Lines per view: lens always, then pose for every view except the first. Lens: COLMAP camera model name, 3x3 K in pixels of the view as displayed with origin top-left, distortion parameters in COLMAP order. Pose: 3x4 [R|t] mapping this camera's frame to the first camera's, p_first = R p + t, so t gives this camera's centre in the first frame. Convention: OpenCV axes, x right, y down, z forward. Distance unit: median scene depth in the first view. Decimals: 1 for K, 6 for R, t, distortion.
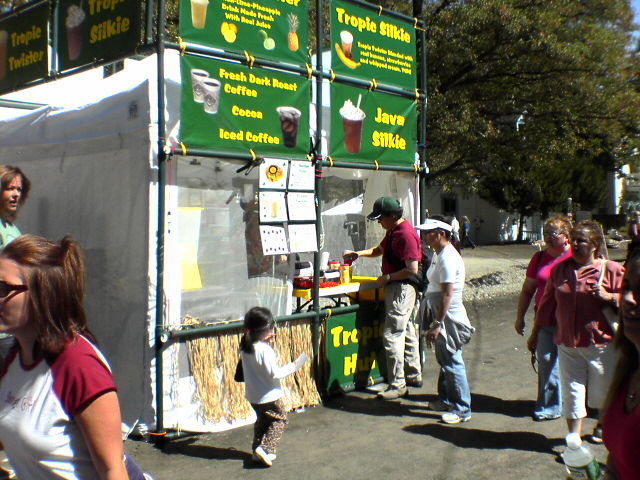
lens RADIAL K [[756.1, 0, 320.0], [0, 756.1, 240.0], [0, 0, 1]] dist [0.003418, -0.273333]
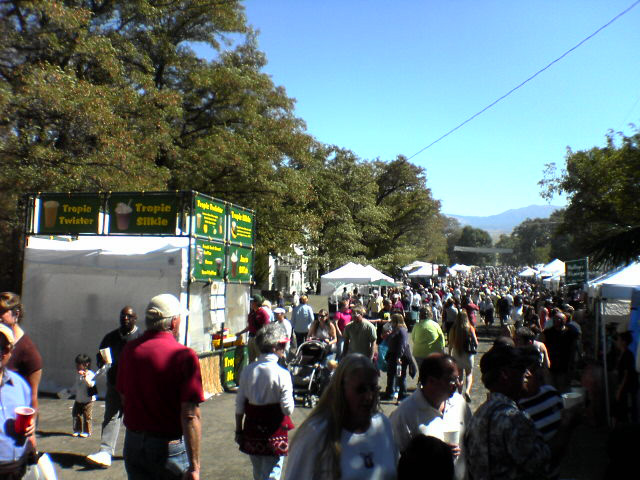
lens RADIAL K [[756.1, 0, 320.0], [0, 756.1, 240.0], [0, 0, 1]] dist [0.003418, -0.273333]
pose [[0.883955, 0.063725, 0.463210, -0.829990], [-0.023837, 0.995523, -0.091466, -0.030888], [-0.466965, 0.069810, 0.881516, -1.147337]]
